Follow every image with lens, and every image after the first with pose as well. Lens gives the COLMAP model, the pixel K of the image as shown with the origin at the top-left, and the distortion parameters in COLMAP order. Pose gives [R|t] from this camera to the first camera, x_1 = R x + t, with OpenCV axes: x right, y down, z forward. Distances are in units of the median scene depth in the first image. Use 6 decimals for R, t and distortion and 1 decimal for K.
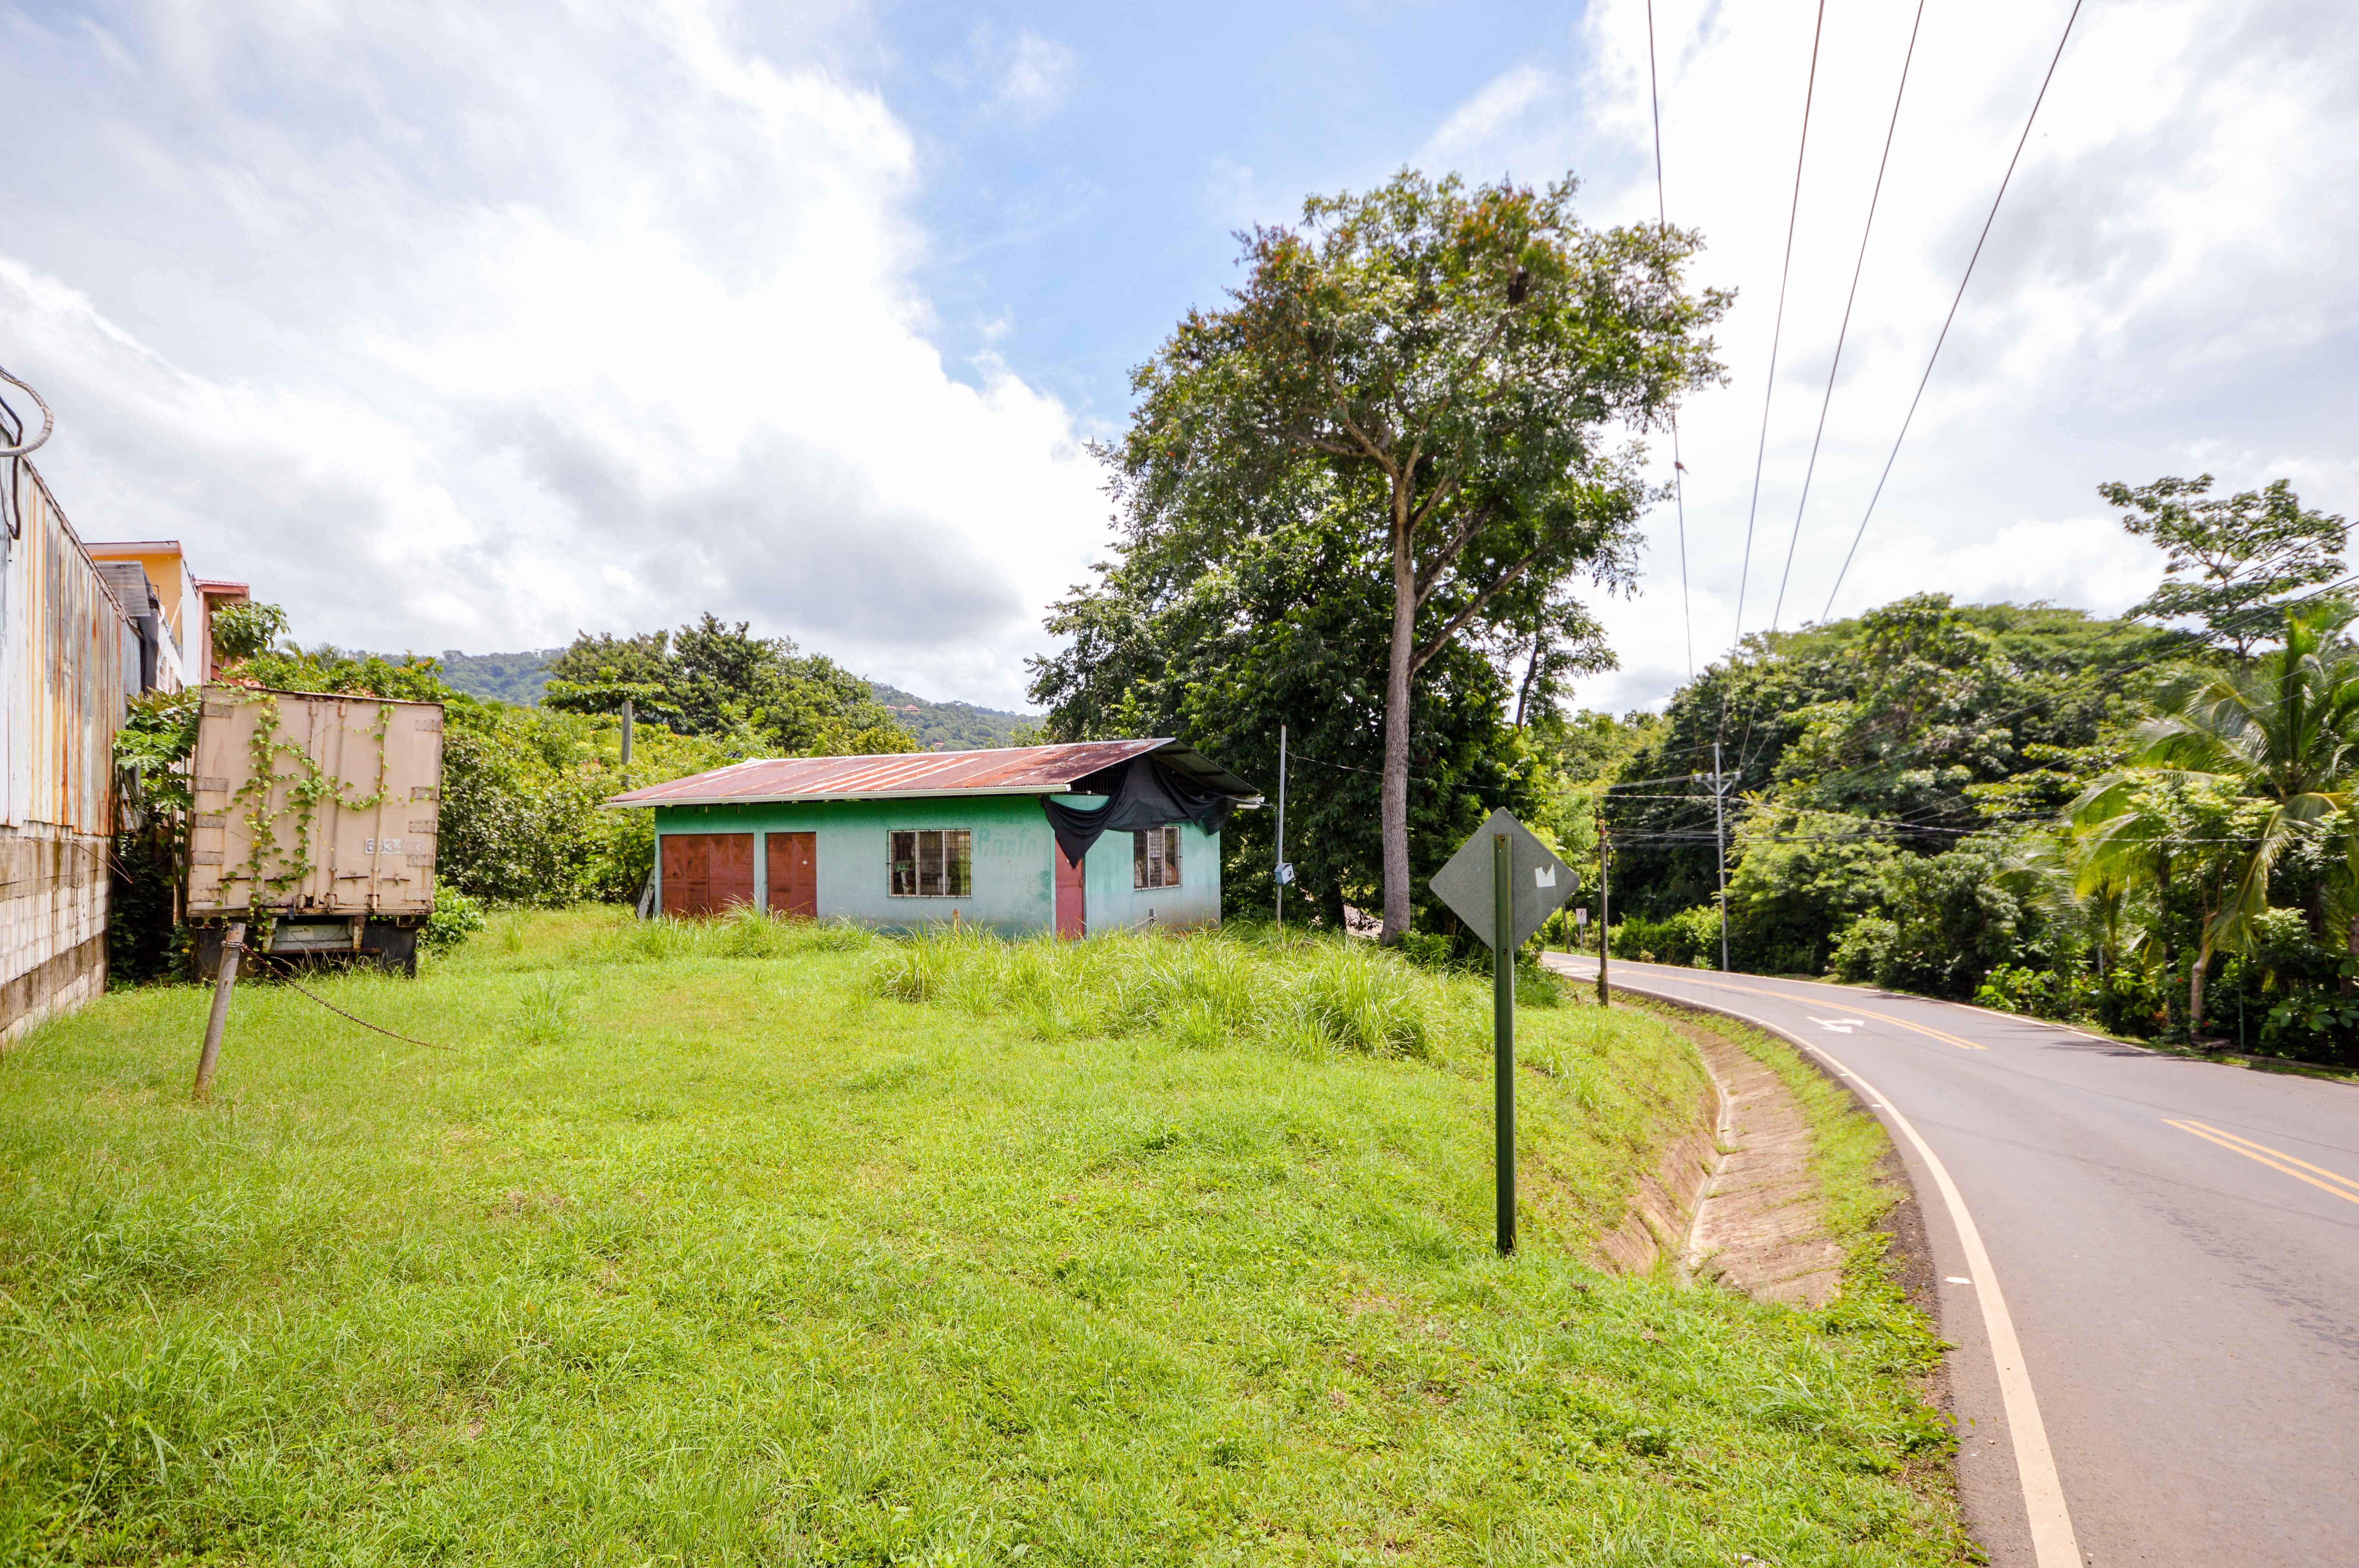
lens RADIAL K [[1291.6, 0, 1179.5], [0, 1291.6, 784.0], [0, 0, 1]] dist [0.015488, -0.000284]
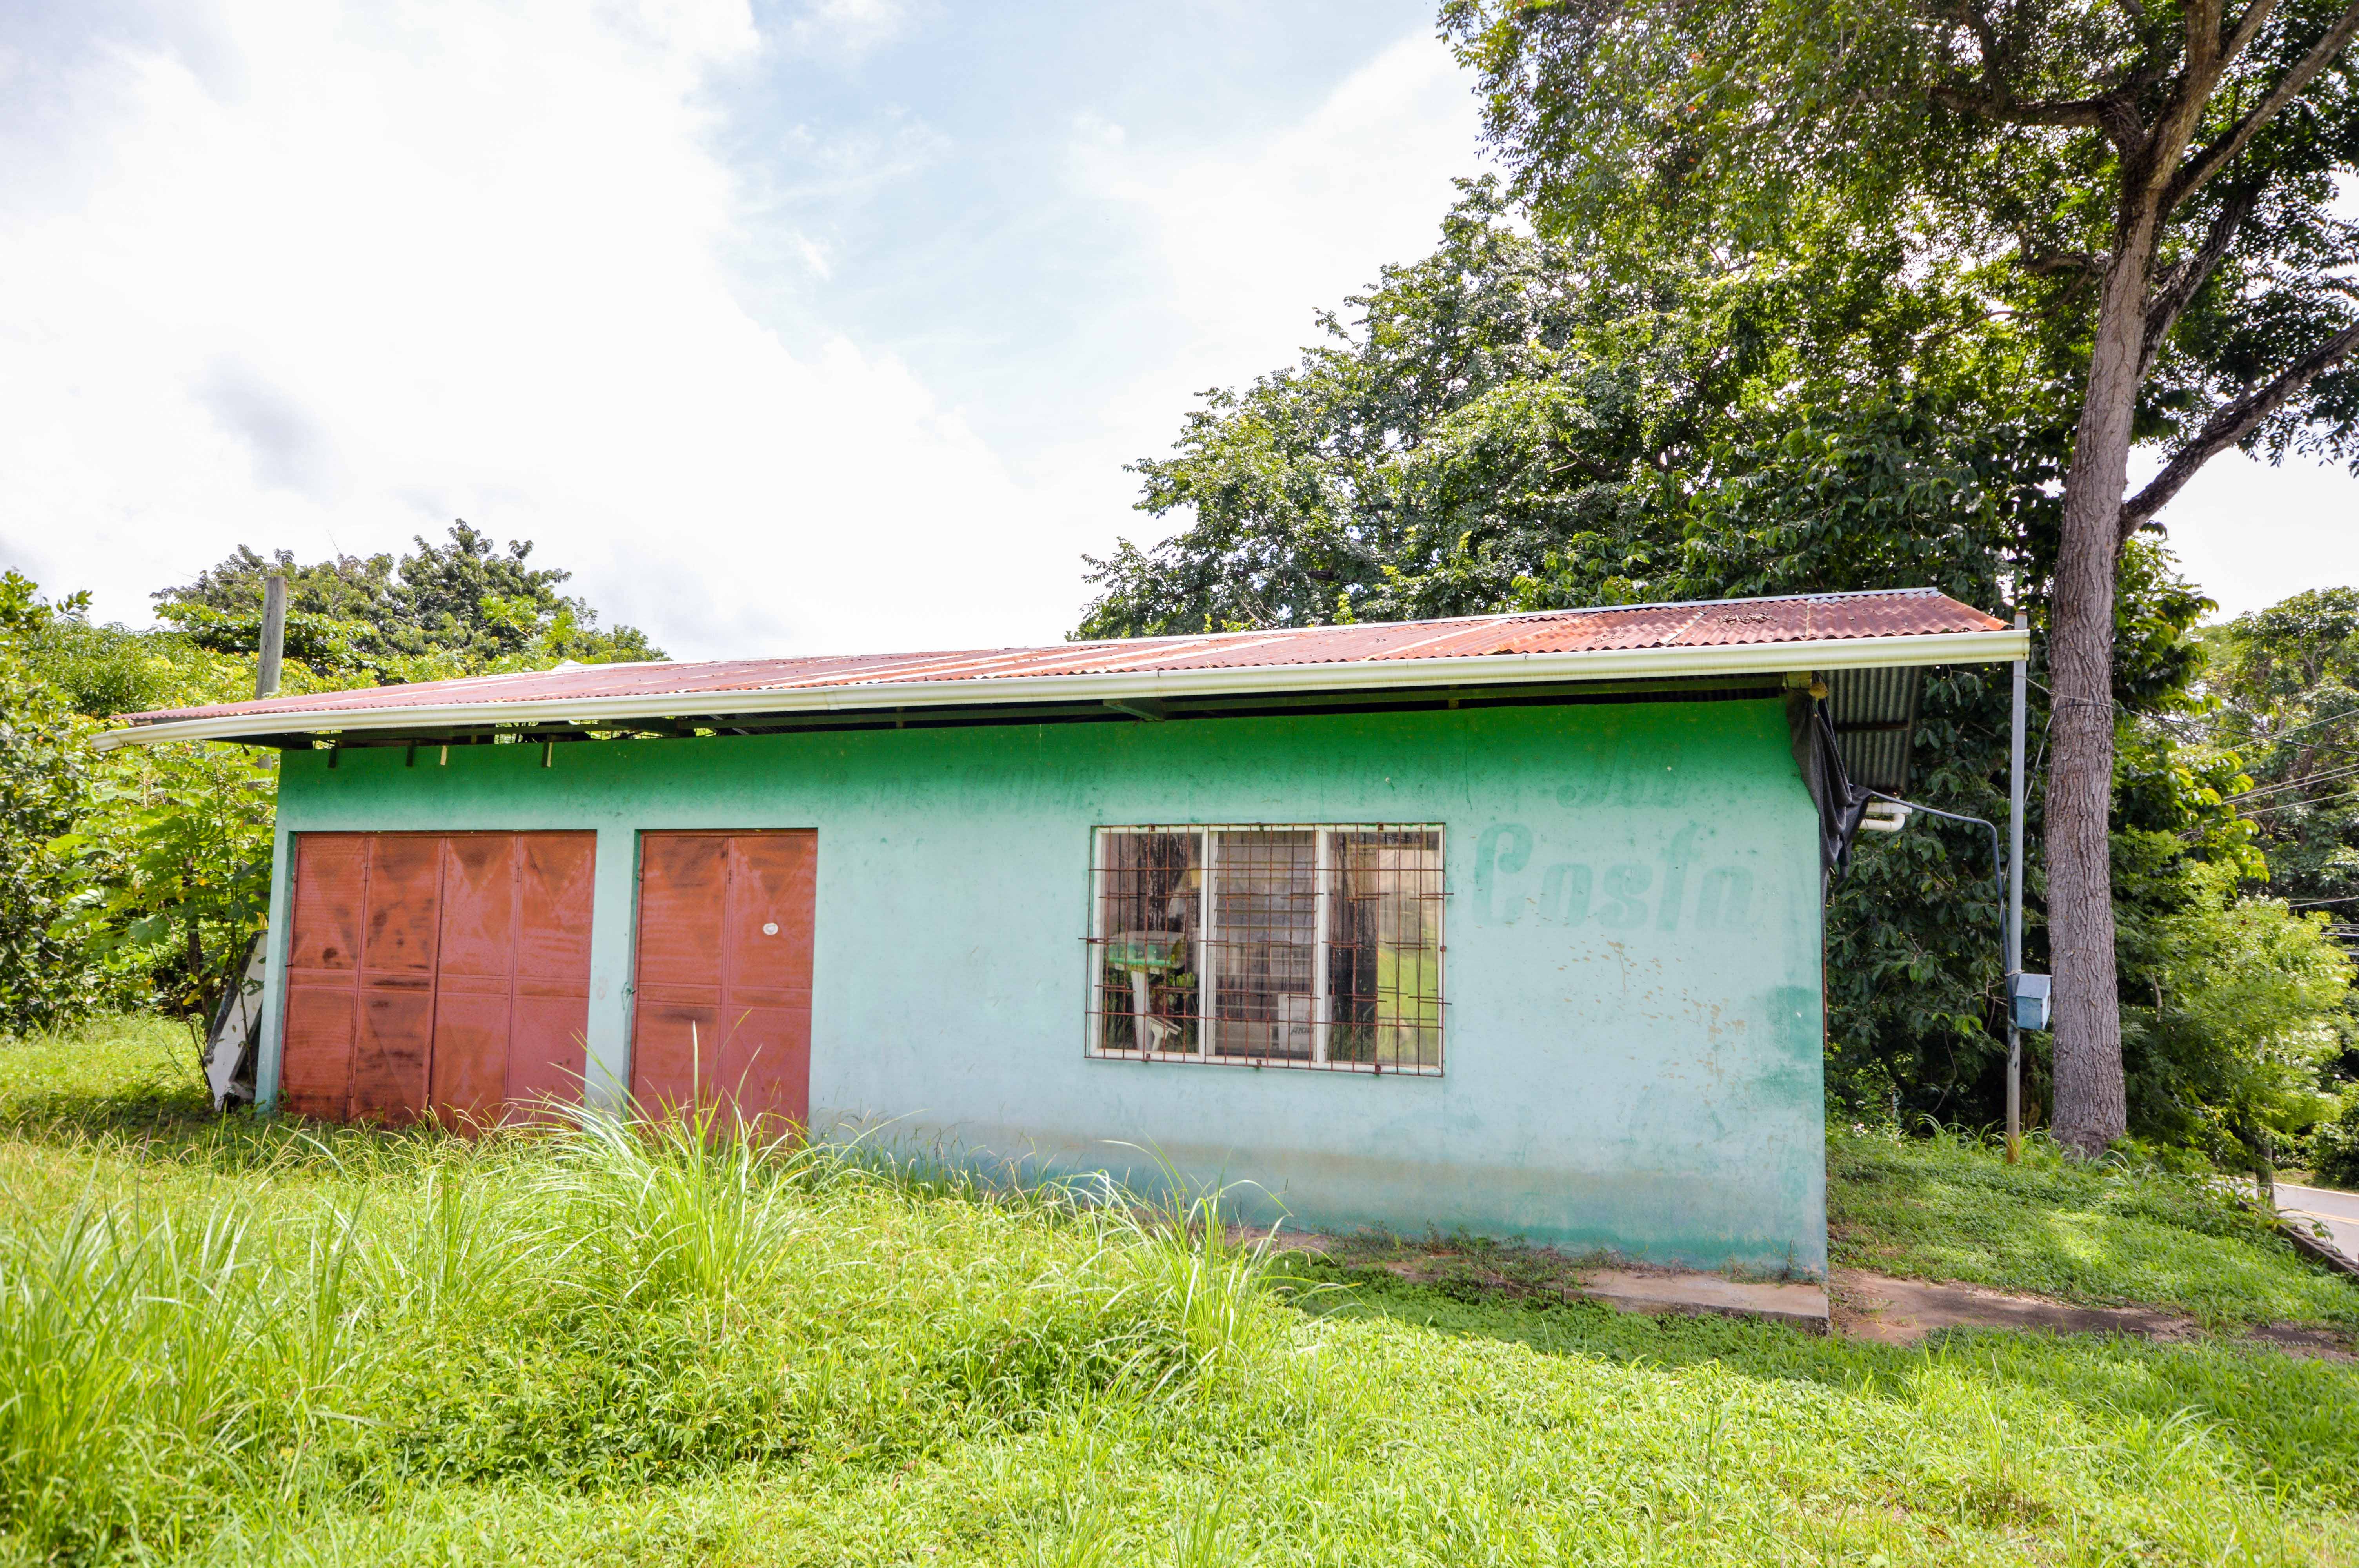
lens RADIAL K [[1551.4, 0, 1182.5], [0, 1551.4, 814.5], [0, 0, 1]] dist [-0.001151, 0.079203]
pose [[0.995115, 0.039122, 0.090642, -0.139434], [-0.036600, 0.998900, -0.029322, 0.025247], [-0.091689, 0.025861, 0.995452, 0.384747]]
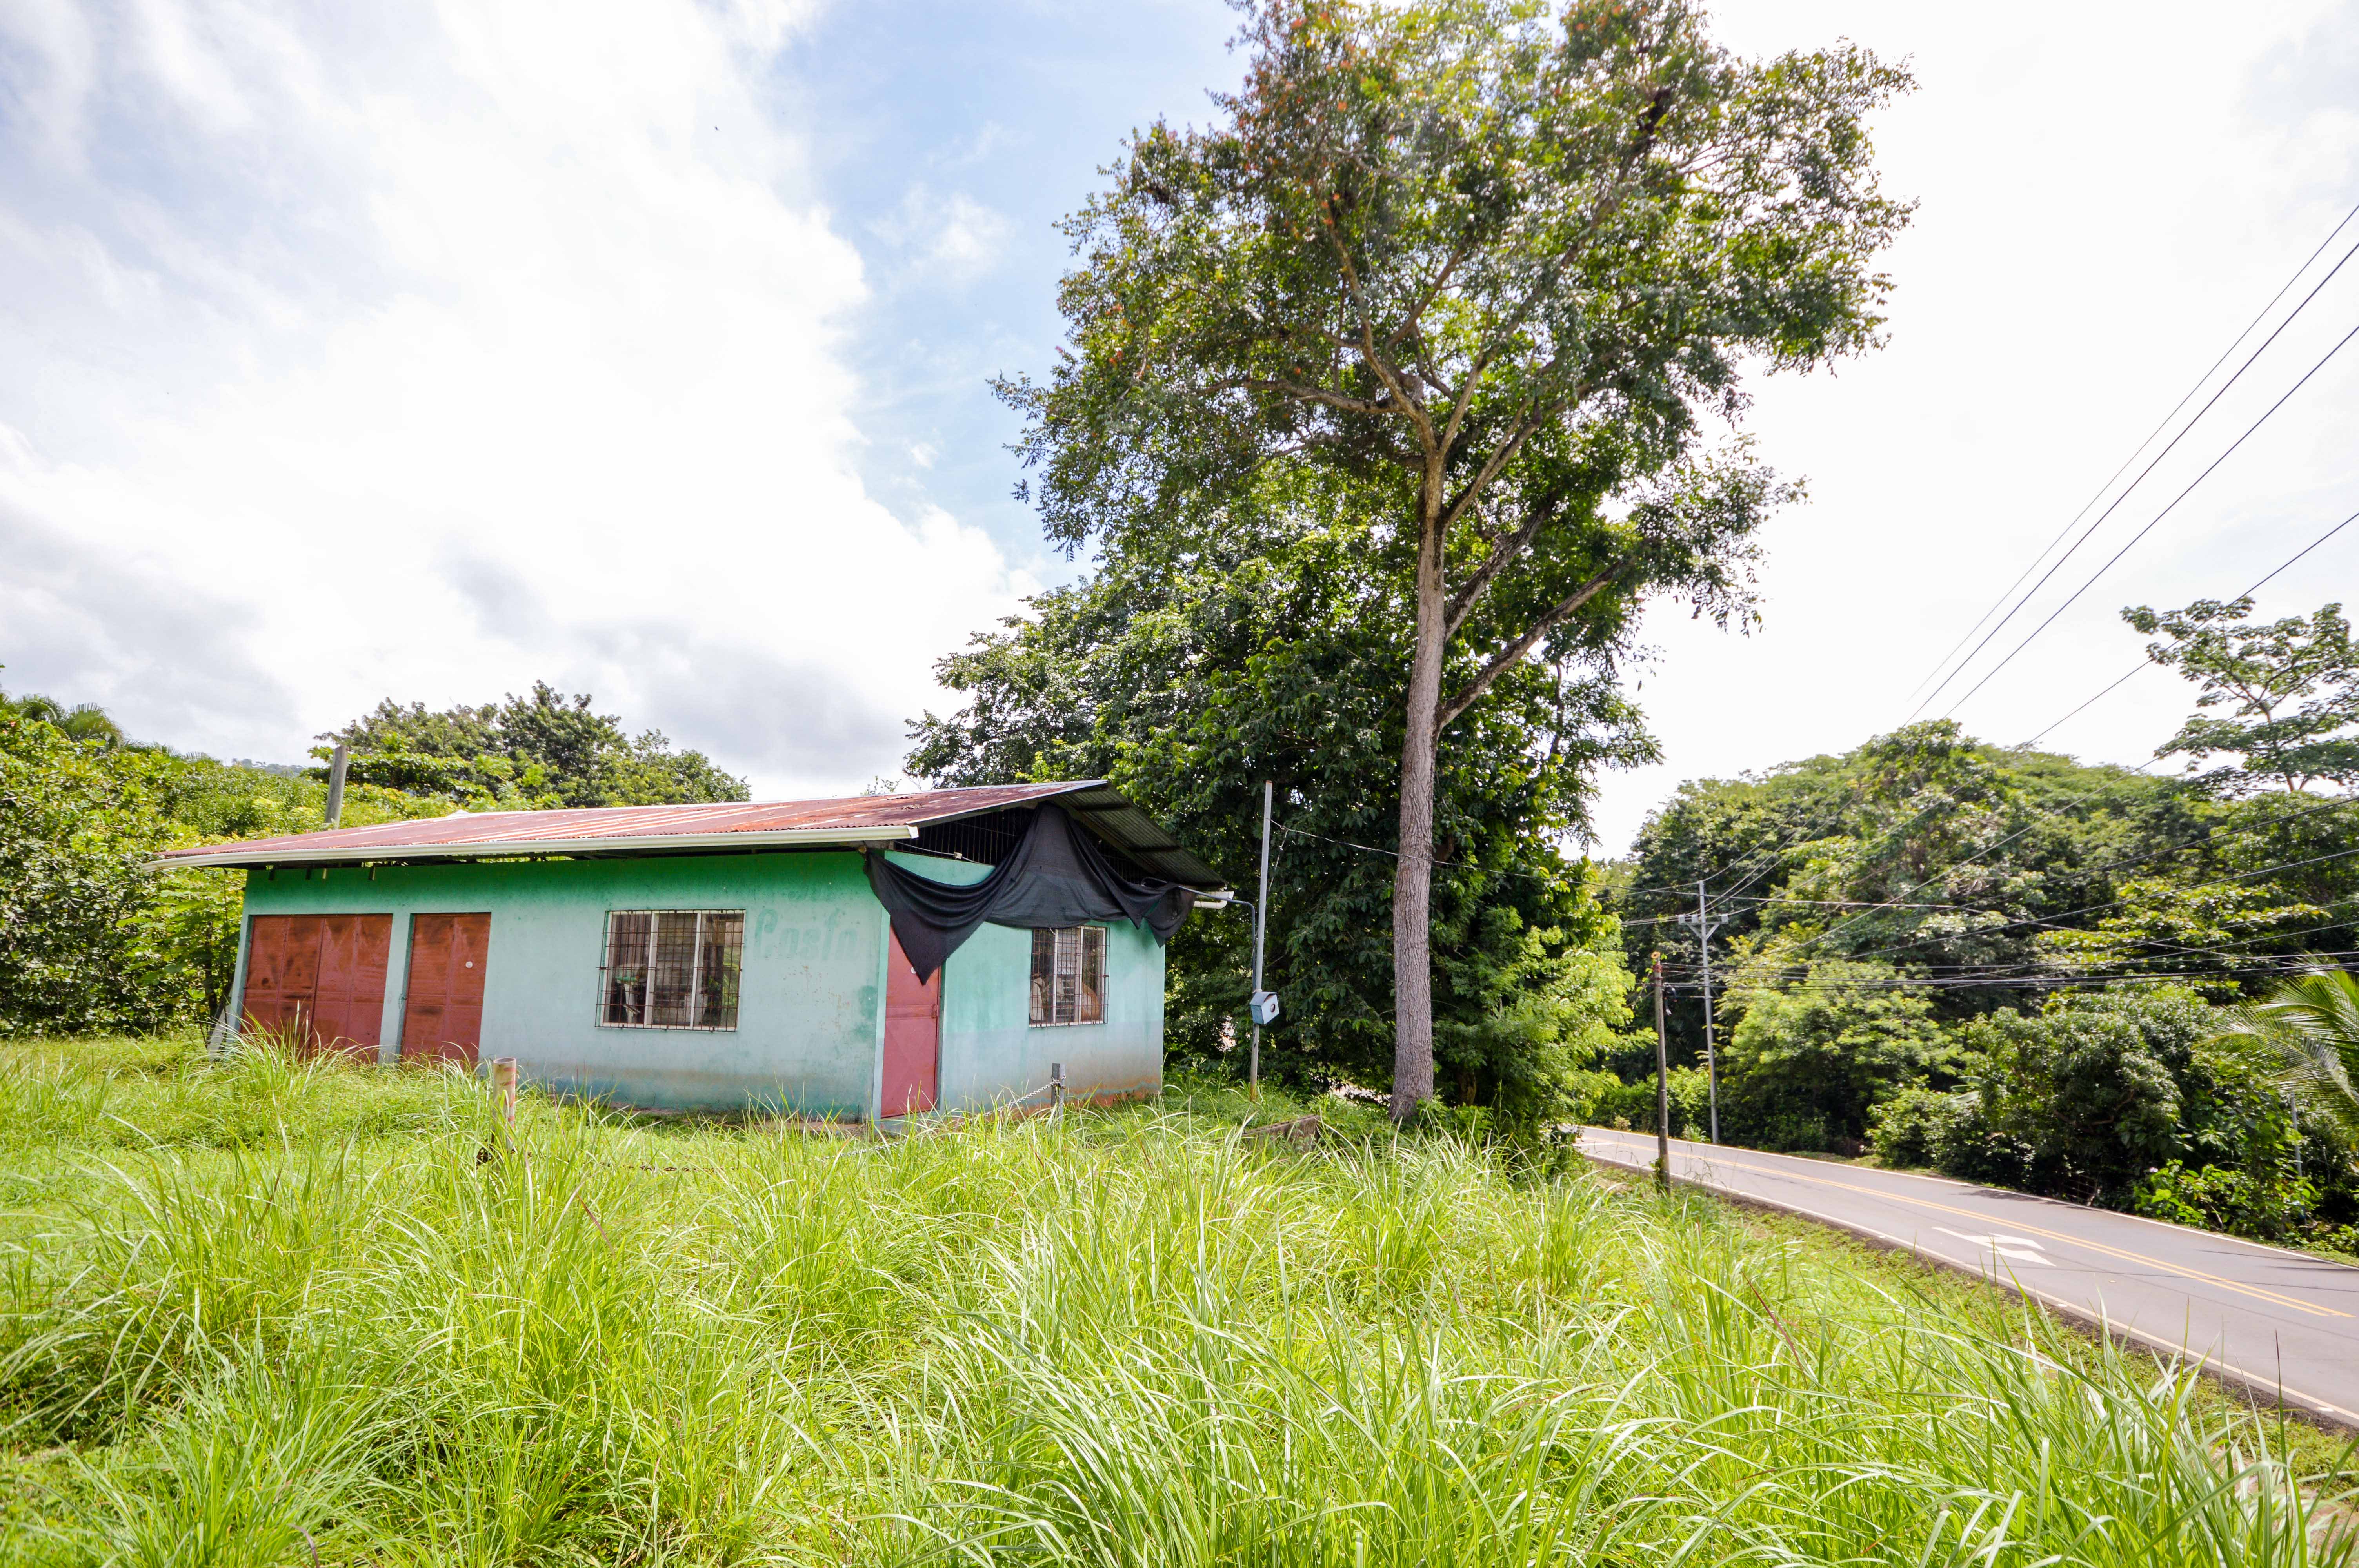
lens RADIAL K [[1291.6, 0, 1179.5], [0, 1291.6, 784.0], [0, 0, 1]] dist [0.015488, -0.000284]
pose [[0.997150, 0.039525, 0.064265, -0.005086], [-0.032303, 0.993433, -0.109763, 0.020481], [-0.068182, 0.107375, 0.991878, 0.234607]]
